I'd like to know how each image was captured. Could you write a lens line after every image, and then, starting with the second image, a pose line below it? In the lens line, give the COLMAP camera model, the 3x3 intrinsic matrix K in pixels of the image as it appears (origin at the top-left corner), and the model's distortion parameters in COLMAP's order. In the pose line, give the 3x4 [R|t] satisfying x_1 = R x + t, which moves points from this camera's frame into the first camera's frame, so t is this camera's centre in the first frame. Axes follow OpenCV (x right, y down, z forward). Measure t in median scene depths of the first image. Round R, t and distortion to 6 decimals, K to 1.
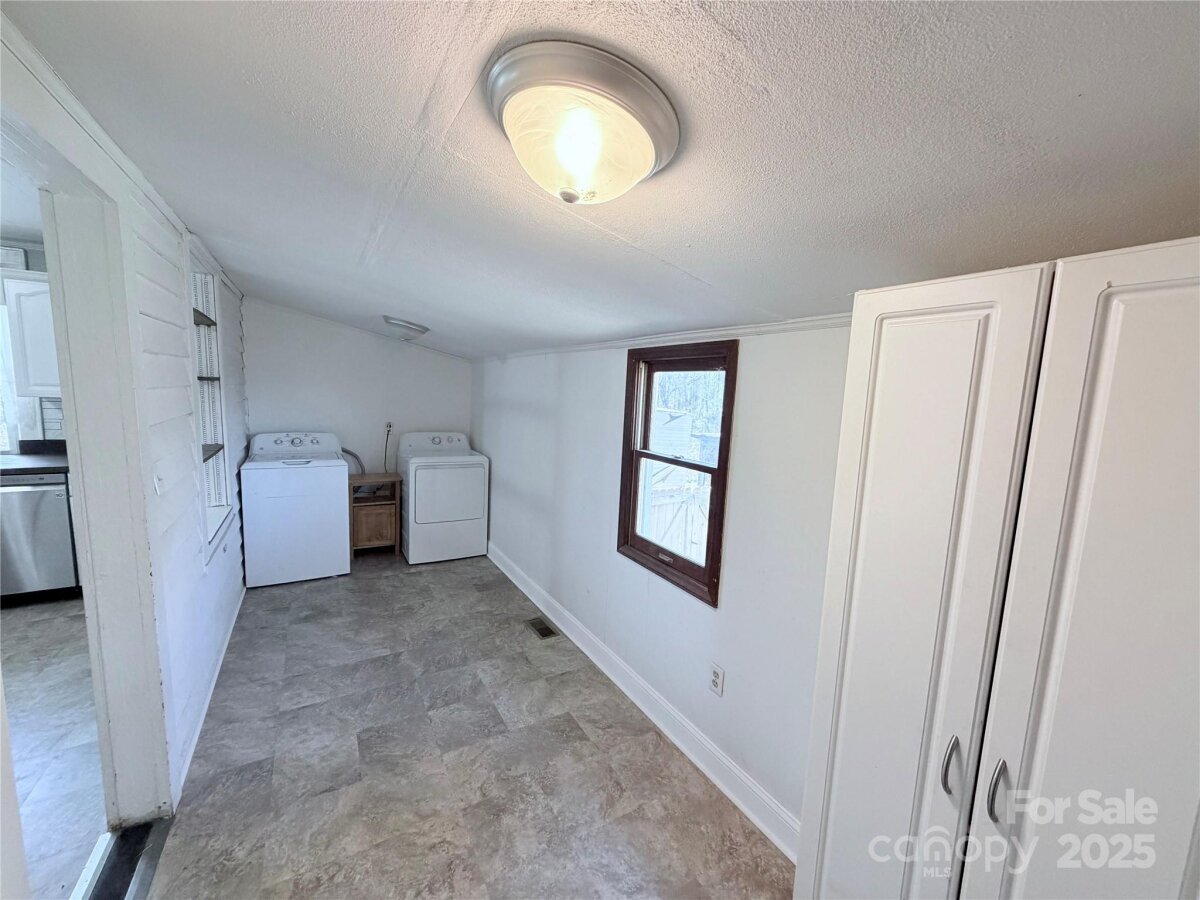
lens RADIAL K [[481.3, 0, 600.0], [0, 481.3, 450.0], [0, 0, 1]] dist [-0.001571, -0.000107]
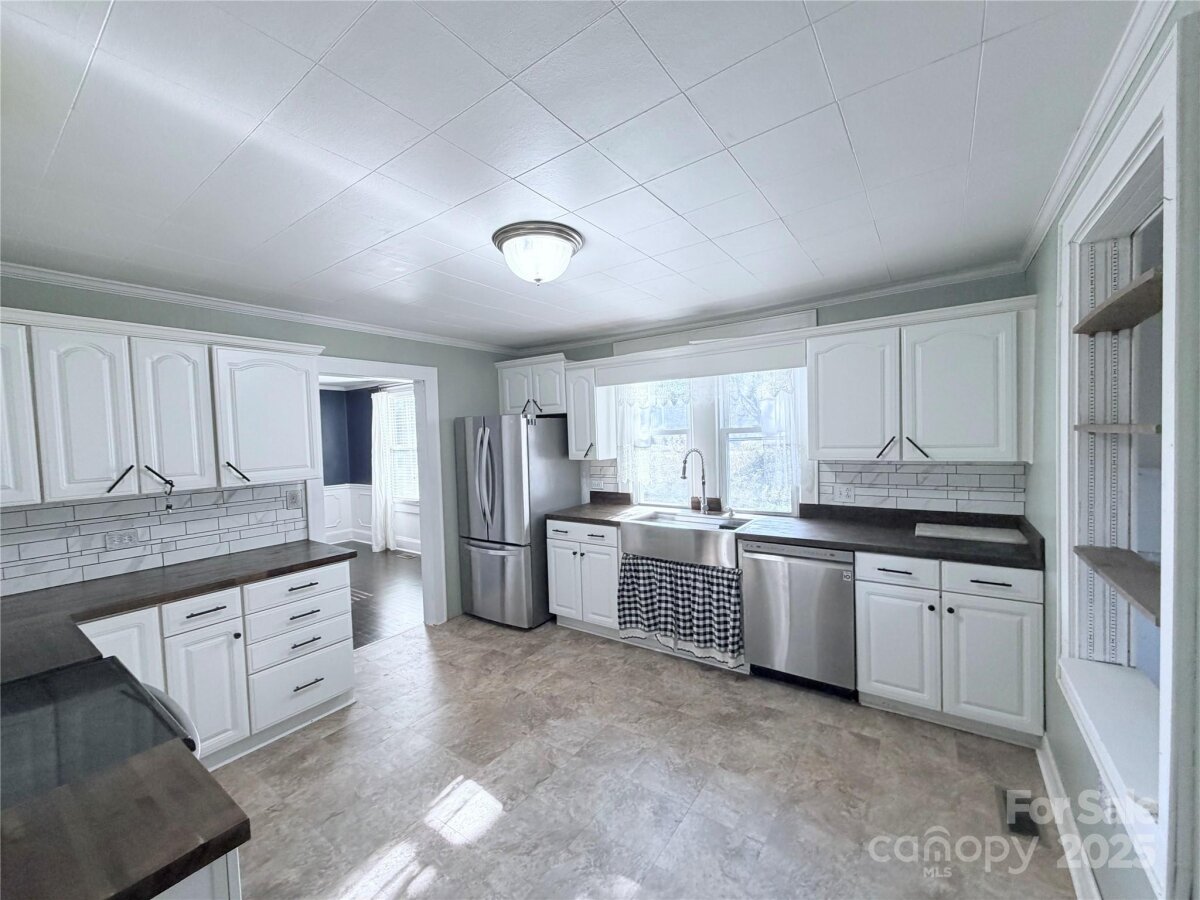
lens RADIAL K [[481.3, 0, 600.0], [0, 481.3, 450.0], [0, 0, 1]] dist [-0.001571, -0.000107]
pose [[0.412787, -0.022209, -0.910557, -0.531432], [-0.066593, 0.996291, -0.054489, -0.053100], [0.908390, 0.083129, 0.409777, 0.242234]]
